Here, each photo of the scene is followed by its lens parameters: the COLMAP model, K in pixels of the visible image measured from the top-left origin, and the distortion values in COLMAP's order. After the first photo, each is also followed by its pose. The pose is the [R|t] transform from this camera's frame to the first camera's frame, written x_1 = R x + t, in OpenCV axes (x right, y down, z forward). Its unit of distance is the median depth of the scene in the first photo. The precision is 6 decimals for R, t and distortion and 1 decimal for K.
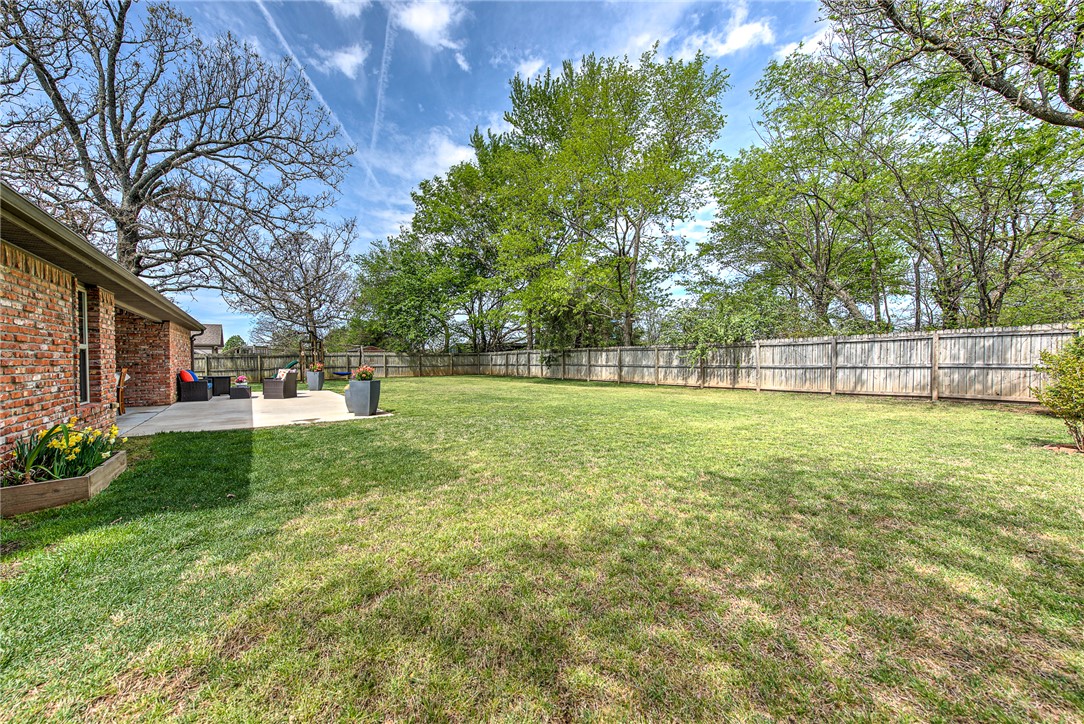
lens RADIAL K [[424.2, 0, 538.2], [0, 424.2, 360.3], [0, 0, 1]] dist [0.019813, 0.000399]
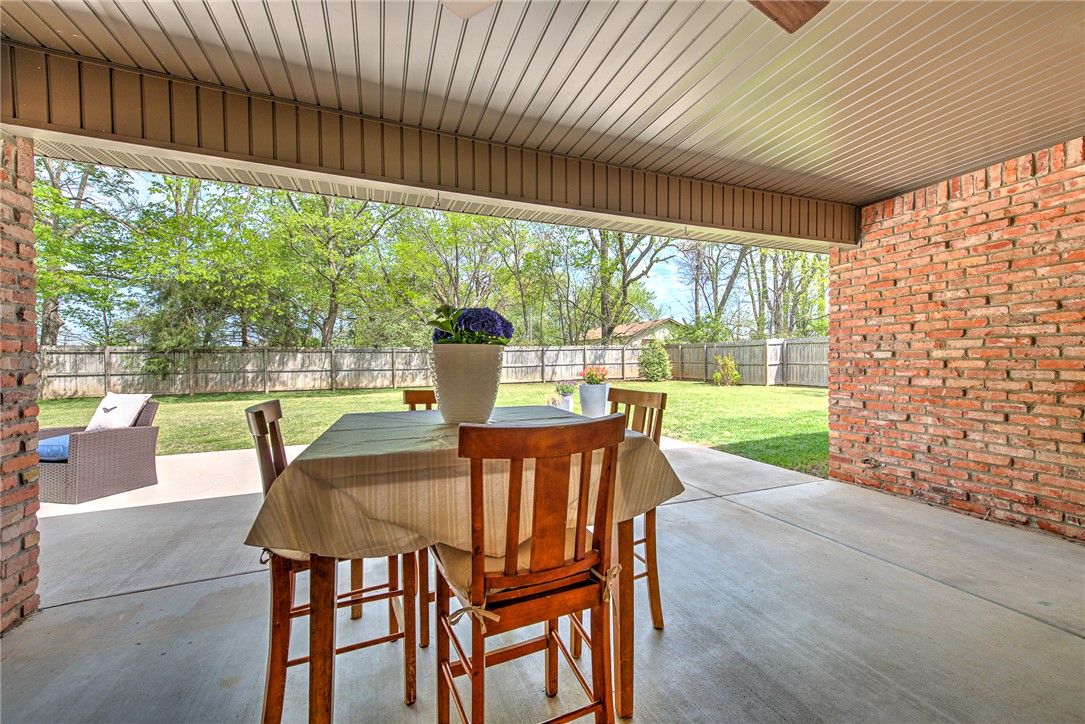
lens RADIAL K [[424.6, 0, 543.1], [0, 424.6, 361.7], [0, 0, 1]] dist [0.019813, 0.000399]
pose [[0.206038, -0.001899, 0.978542, -0.749466], [0.011157, 0.999938, -0.000408, 0.002152], [-0.978480, 0.011001, 0.206046, 0.575377]]
